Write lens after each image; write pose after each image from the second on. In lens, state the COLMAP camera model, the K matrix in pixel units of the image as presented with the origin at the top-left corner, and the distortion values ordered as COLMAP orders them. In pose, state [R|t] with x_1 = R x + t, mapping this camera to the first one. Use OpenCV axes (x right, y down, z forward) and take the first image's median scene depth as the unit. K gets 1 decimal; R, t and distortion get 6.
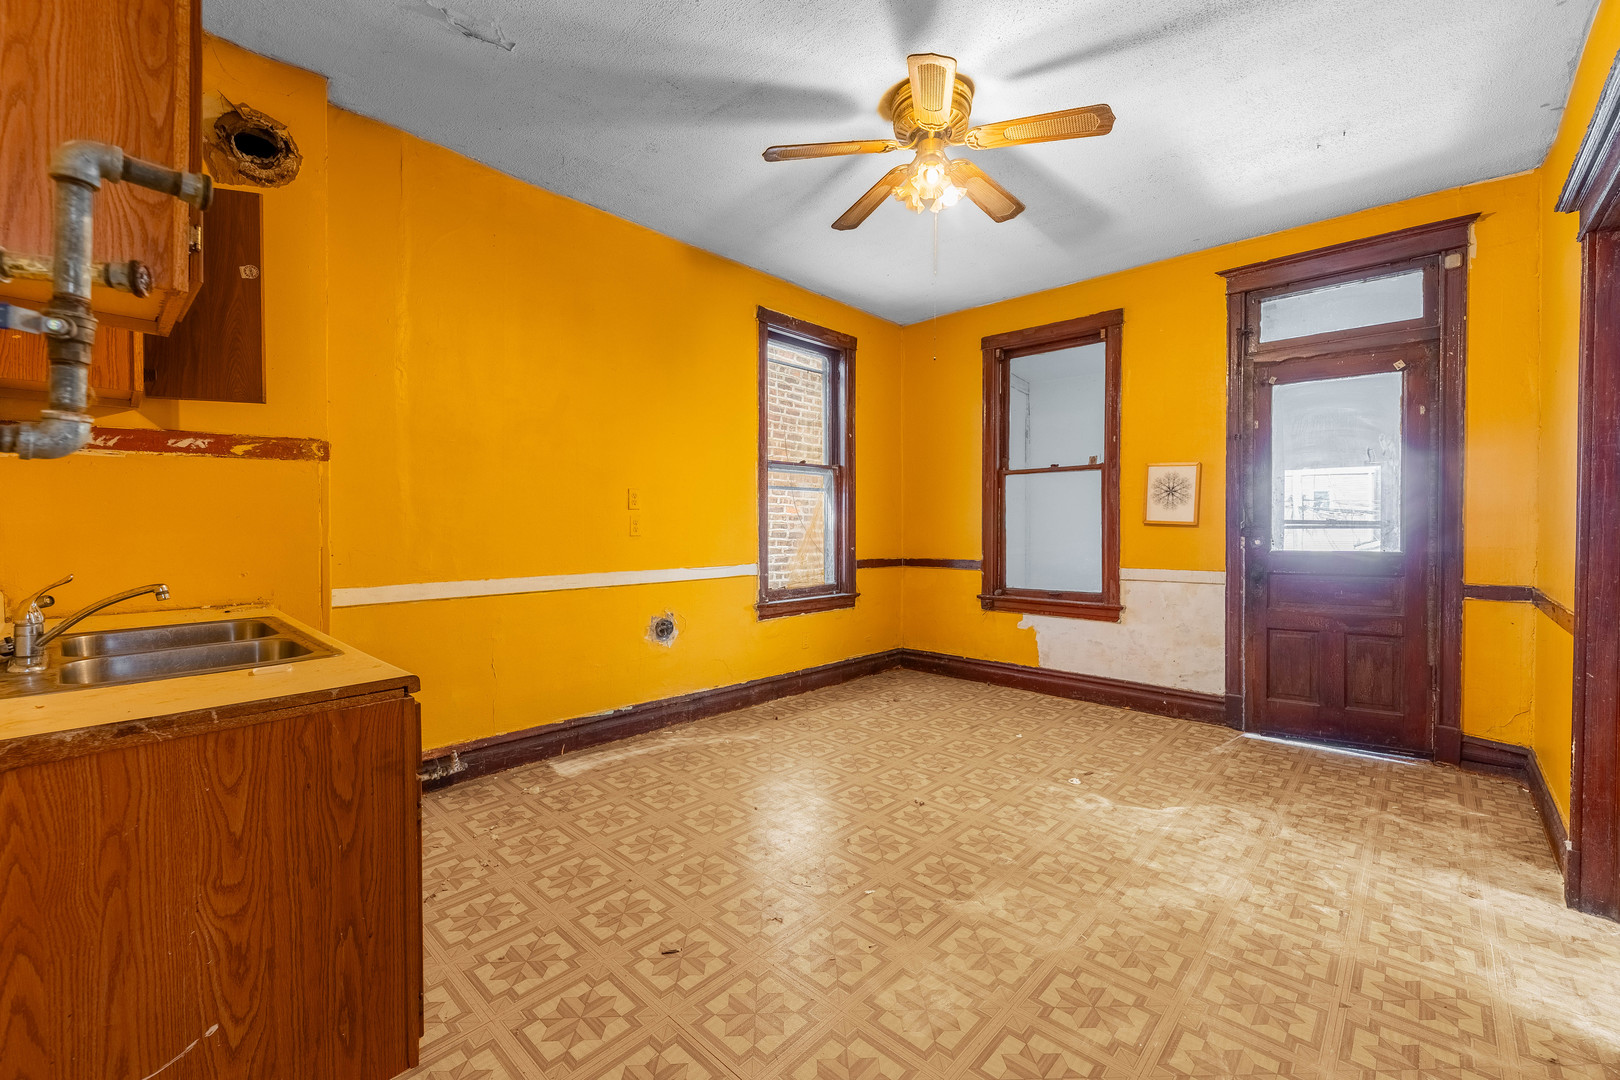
lens RADIAL K [[666.9, 0, 810.0], [0, 666.9, 540.0], [0, 0, 1]] dist [0.002033, -0.000583]
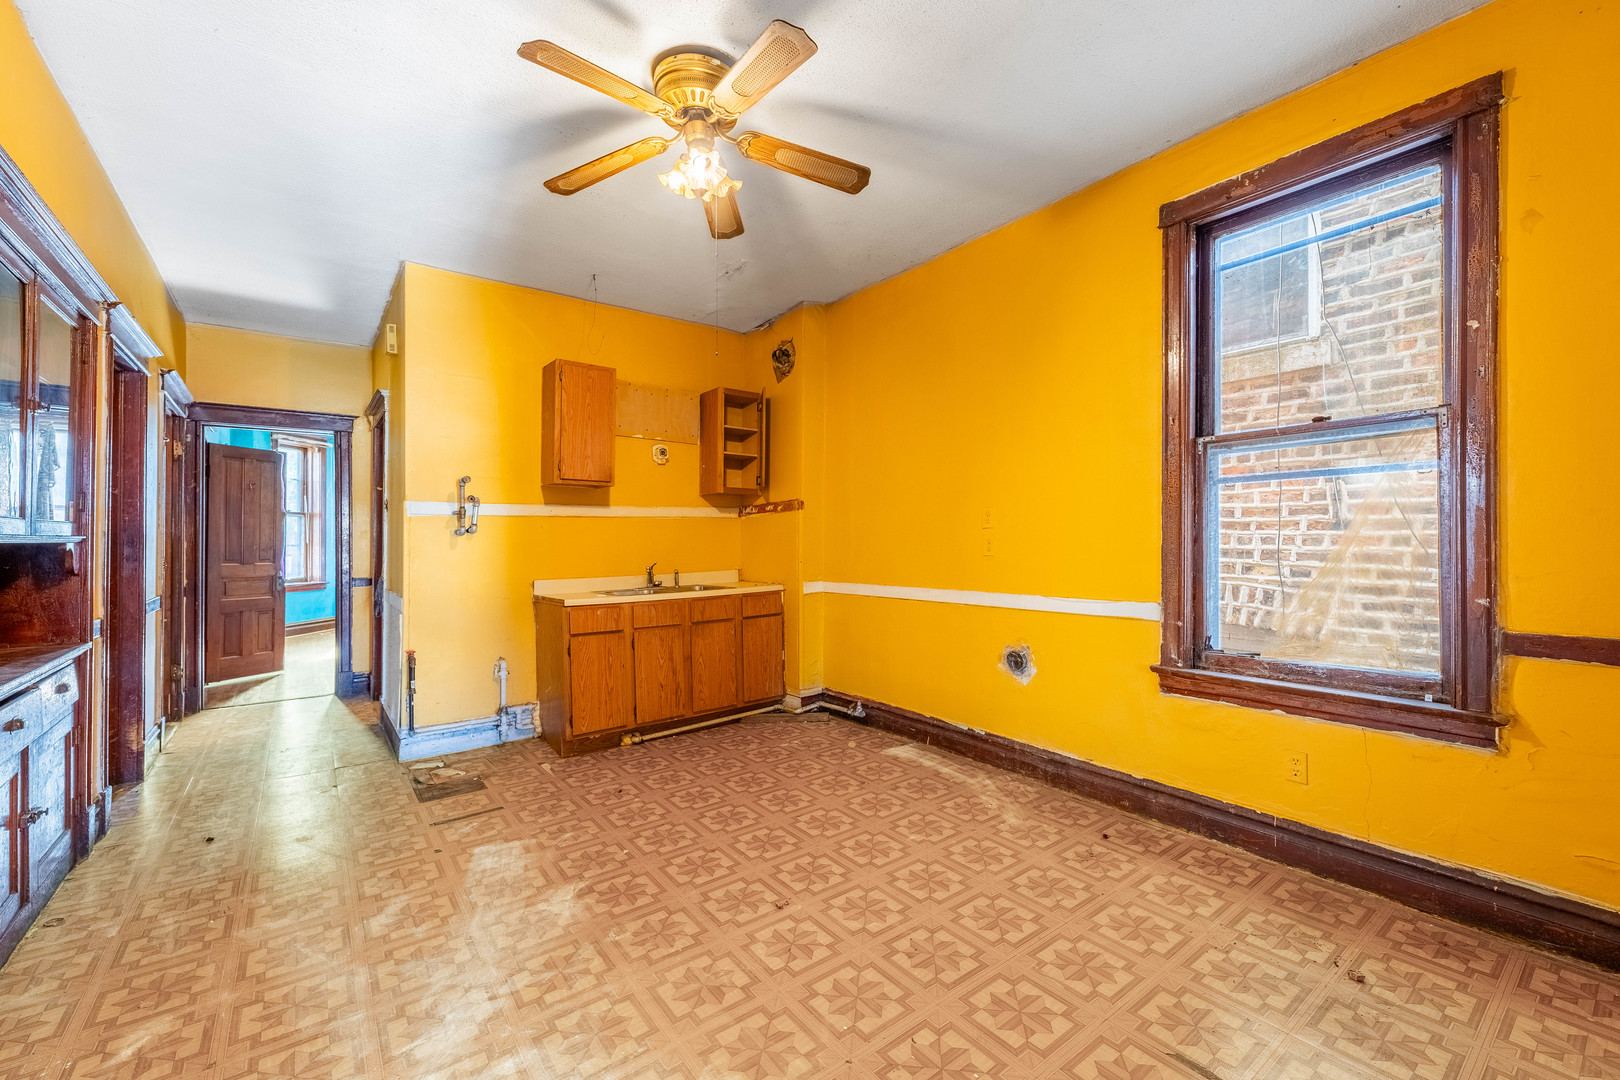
lens RADIAL K [[666.9, 0, 810.0], [0, 666.9, 540.0], [0, 0, 1]] dist [0.002033, -0.000583]
pose [[-0.179038, -0.003165, -0.983837, 0.735092], [-0.015927, 0.999873, -0.000318, -0.024517], [0.983713, 0.015613, -0.179066, 0.927650]]
